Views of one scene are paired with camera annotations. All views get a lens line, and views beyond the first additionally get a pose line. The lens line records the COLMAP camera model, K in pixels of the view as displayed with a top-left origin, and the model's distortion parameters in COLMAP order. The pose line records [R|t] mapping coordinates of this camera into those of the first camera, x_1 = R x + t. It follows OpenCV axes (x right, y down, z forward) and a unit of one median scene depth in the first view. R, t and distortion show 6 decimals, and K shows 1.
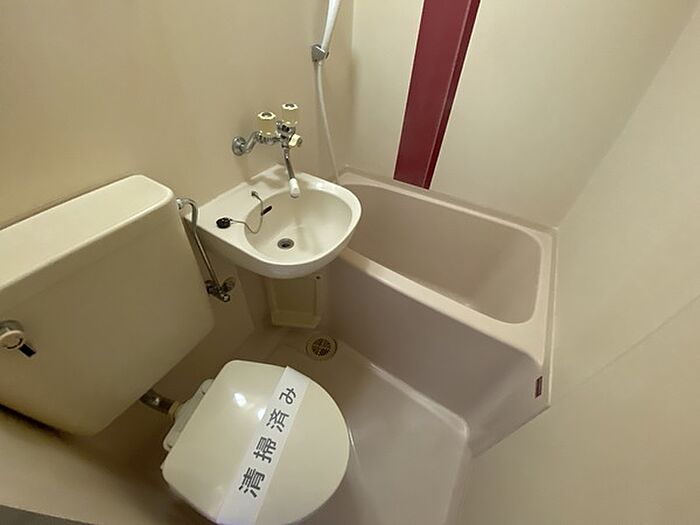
lens RADIAL K [[283.6, 0, 350.0], [0, 283.6, 262.5], [0, 0, 1]] dist [0.021748, -0.022703]
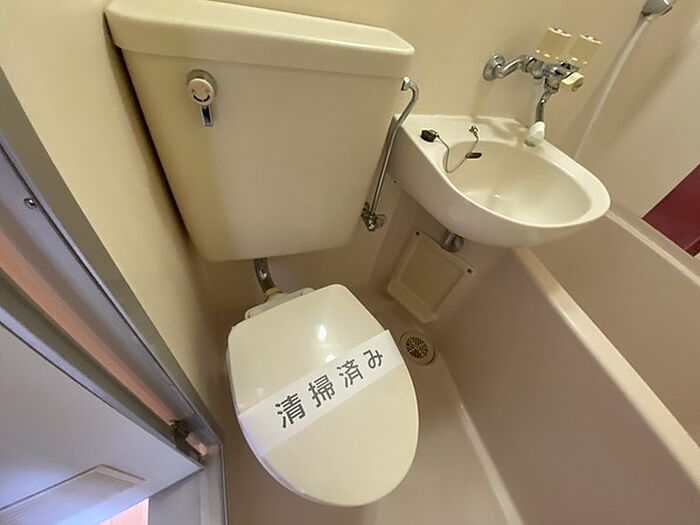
lens RADIAL K [[283.6, 0, 350.0], [0, 283.6, 262.5], [0, 0, 1]] dist [0.021748, -0.022703]
pose [[0.753502, 0.531271, -0.387281, -0.091895], [-0.541583, 0.835545, 0.092483, 0.187132], [0.372724, 0.140058, 0.917312, 0.191421]]
